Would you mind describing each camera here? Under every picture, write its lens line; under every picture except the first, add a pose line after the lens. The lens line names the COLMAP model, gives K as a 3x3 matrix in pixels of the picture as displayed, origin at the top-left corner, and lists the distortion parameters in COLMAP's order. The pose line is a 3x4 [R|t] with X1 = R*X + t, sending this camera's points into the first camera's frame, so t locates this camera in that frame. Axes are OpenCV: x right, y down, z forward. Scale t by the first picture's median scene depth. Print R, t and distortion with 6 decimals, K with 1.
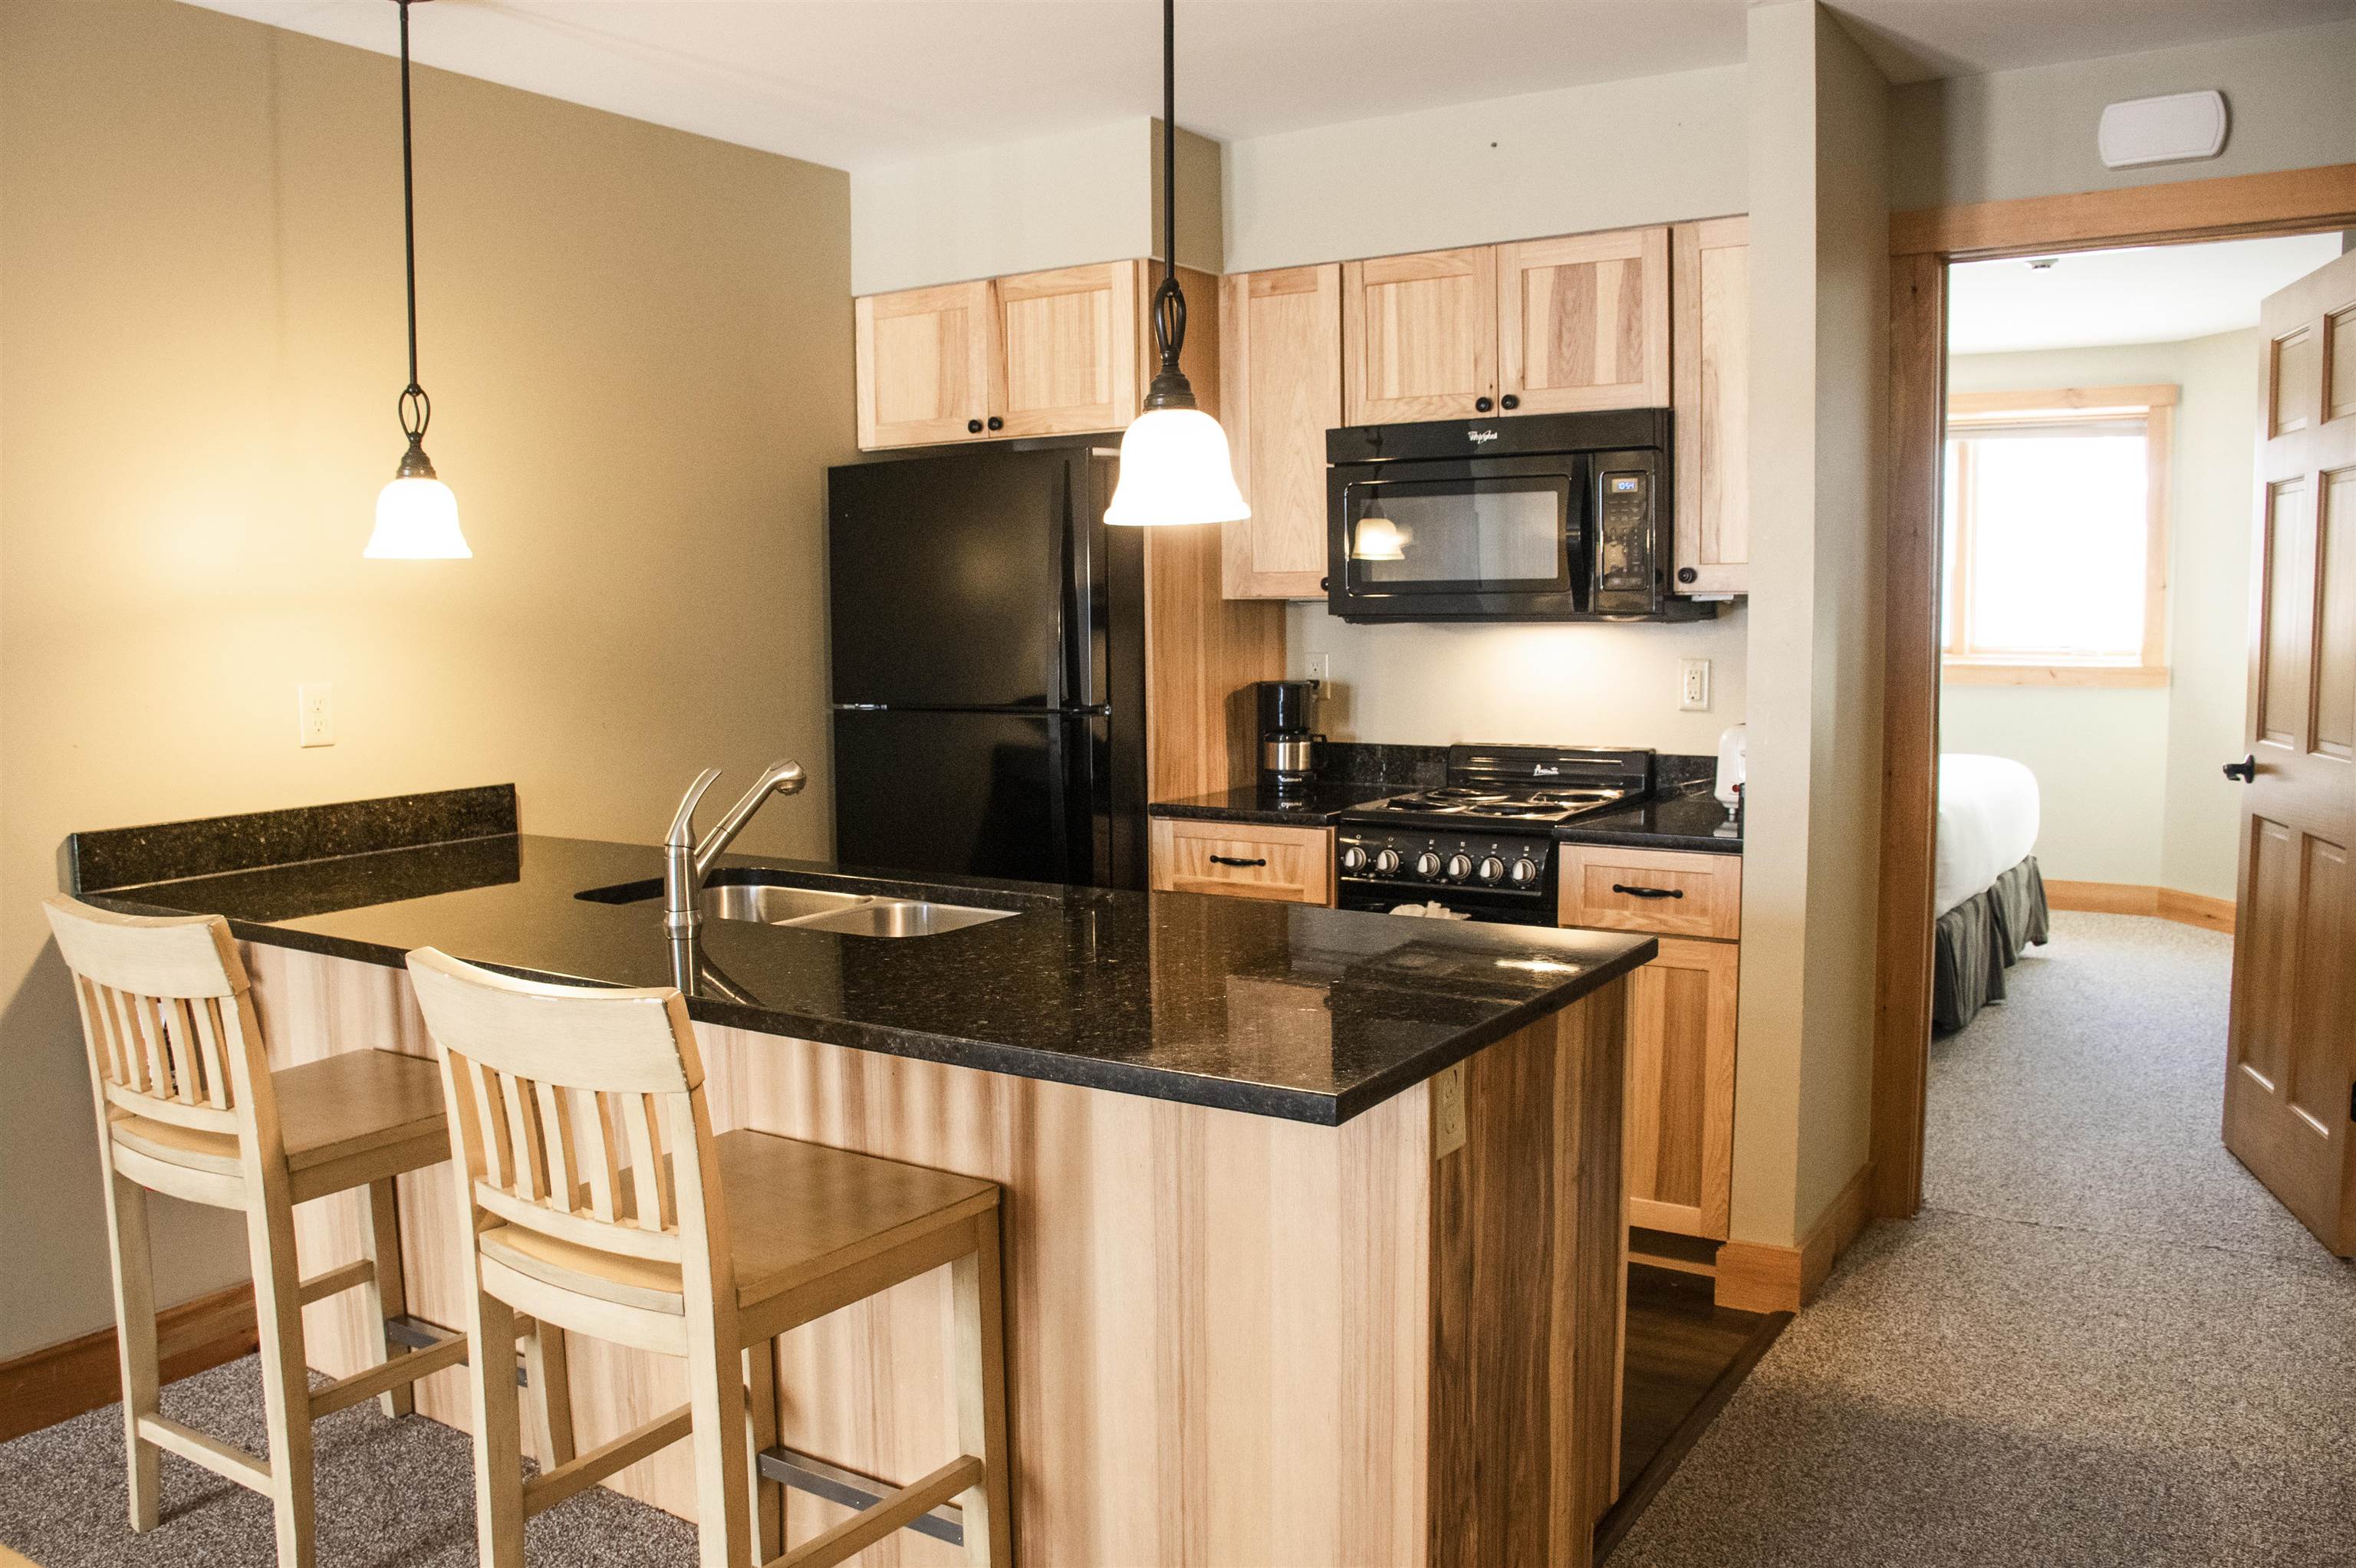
lens RADIAL K [[1840.6, 0, 1174.7], [0, 1840.6, 776.7], [0, 0, 1]] dist [-0.056599, -0.002764]
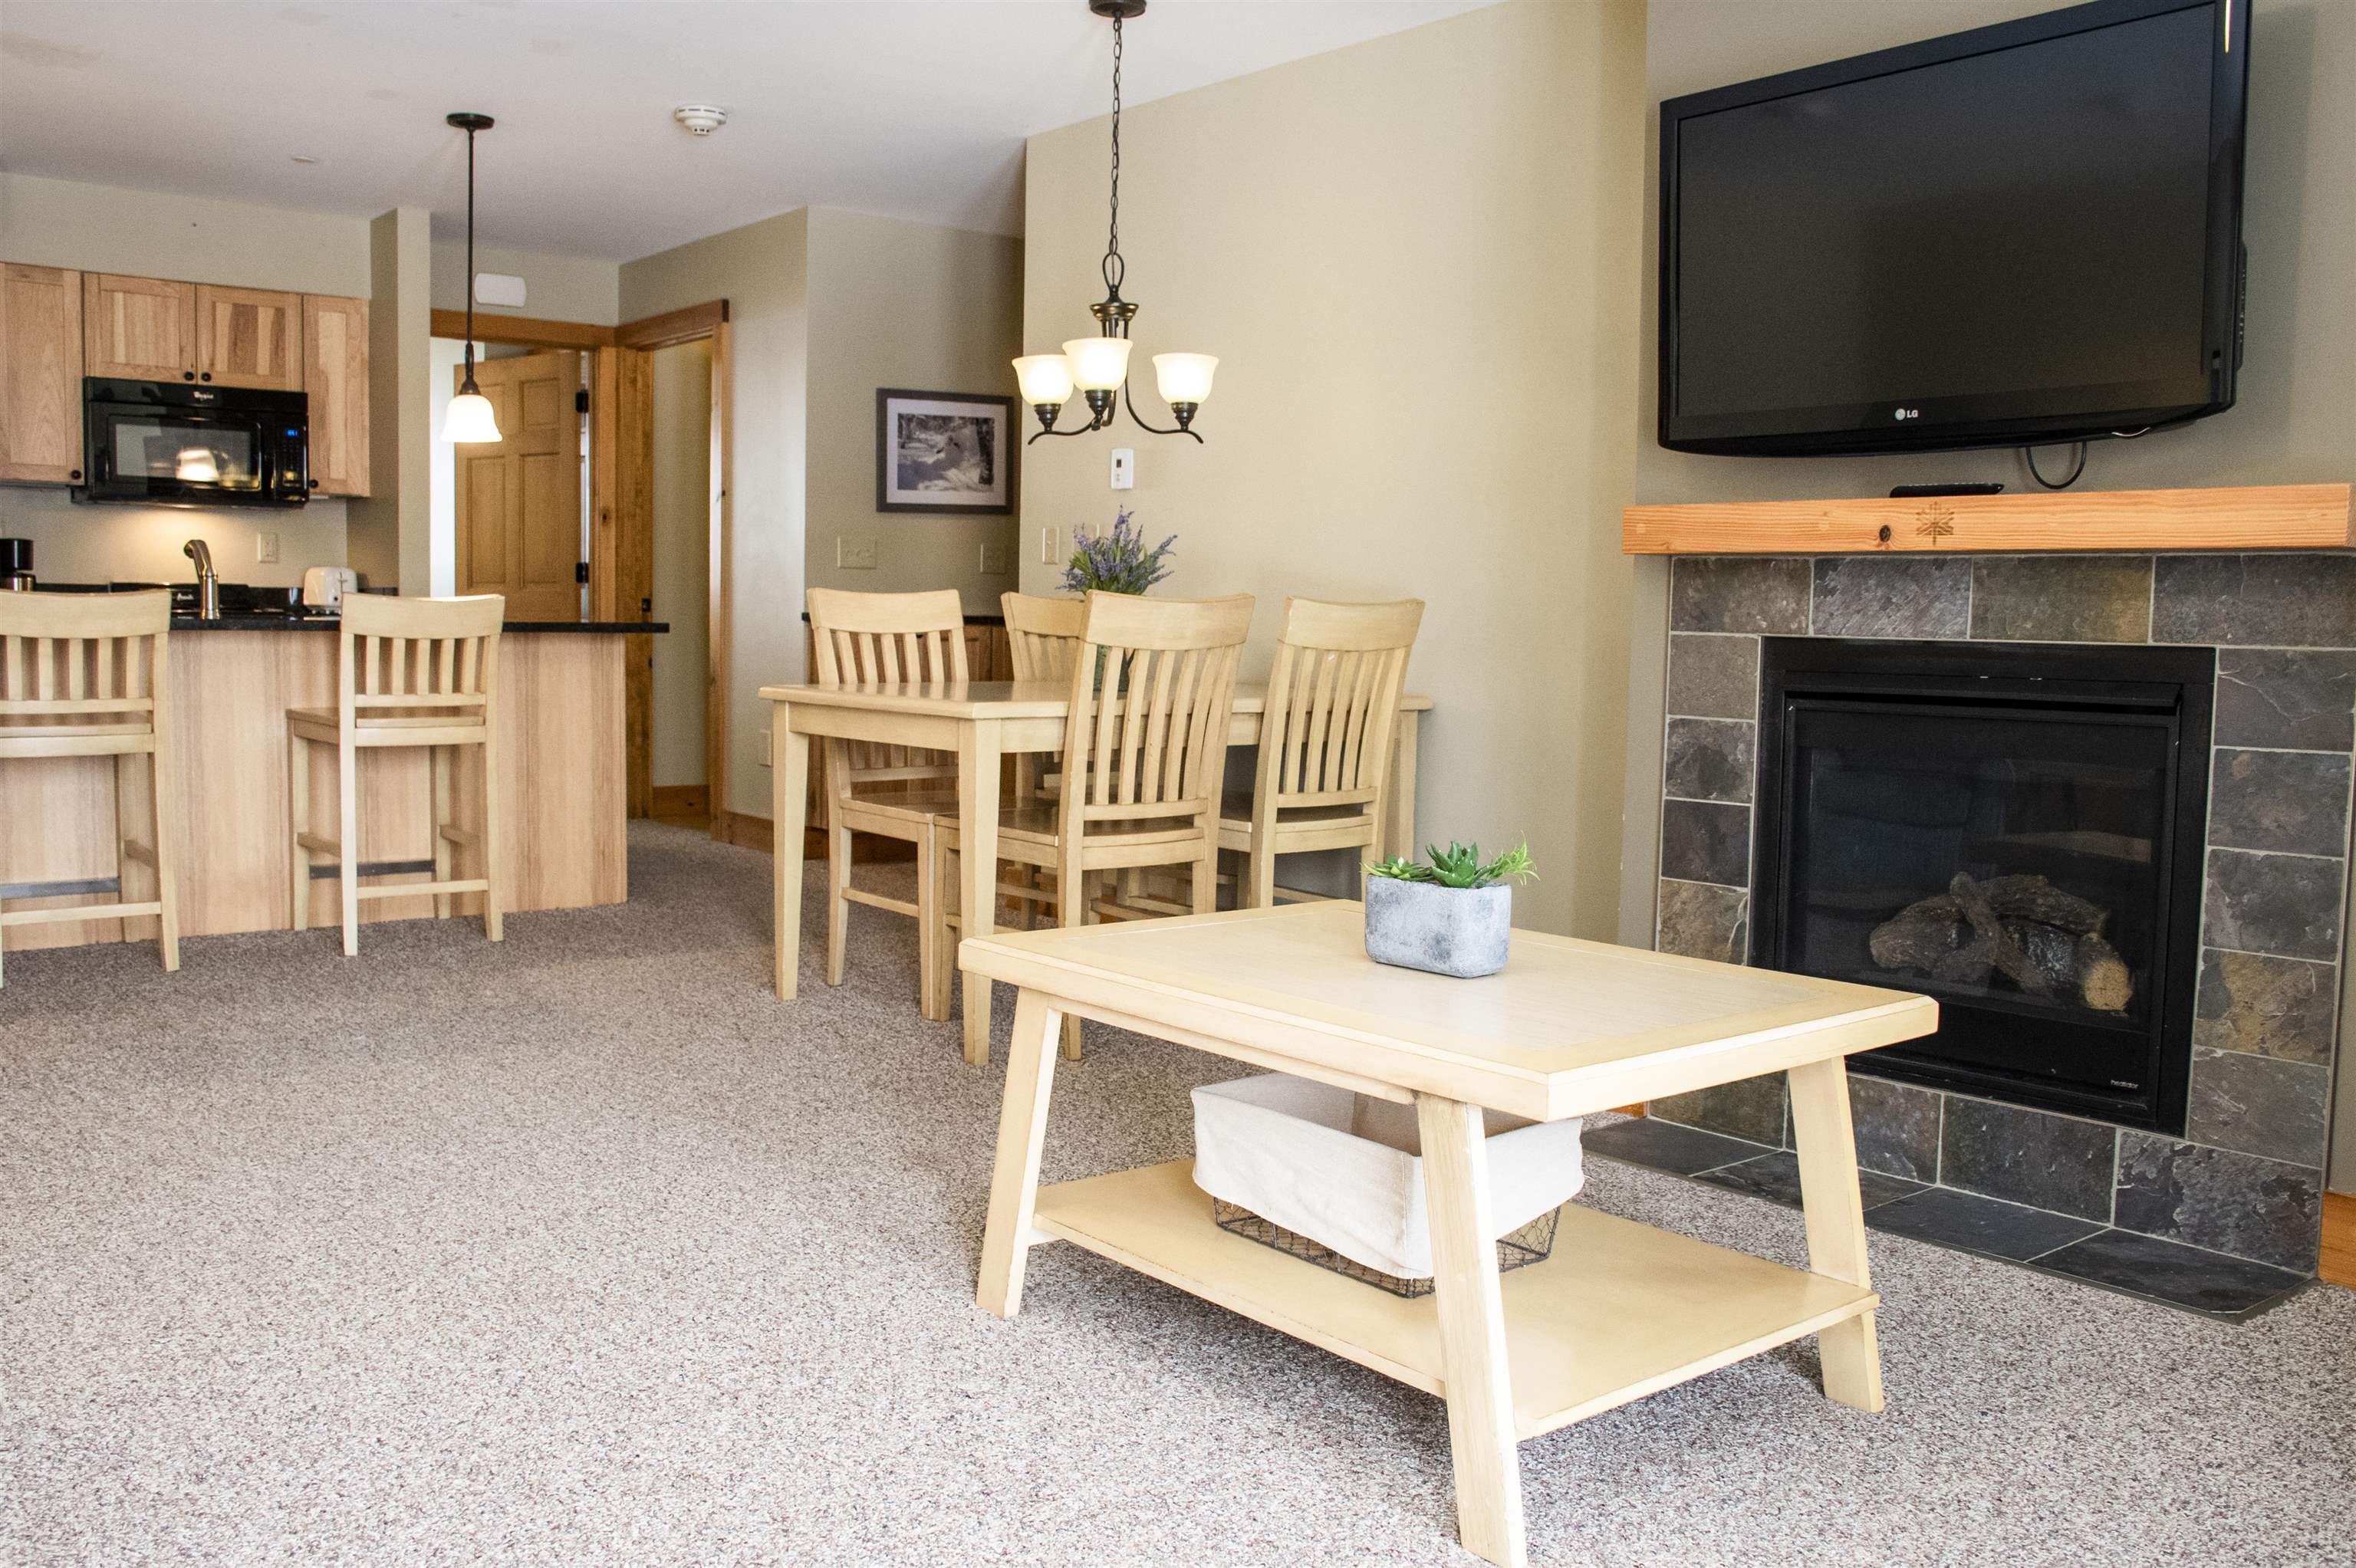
lens RADIAL K [[1975.4, 0, 1171.1], [0, 1975.4, 788.3], [0, 0, 1]] dist [-0.069130, 0.033401]
pose [[0.266733, -0.068031, 0.961366, -1.340878], [0.078827, 0.995703, 0.048590, 0.162927], [-0.960542, 0.062821, 0.270949, -0.342927]]
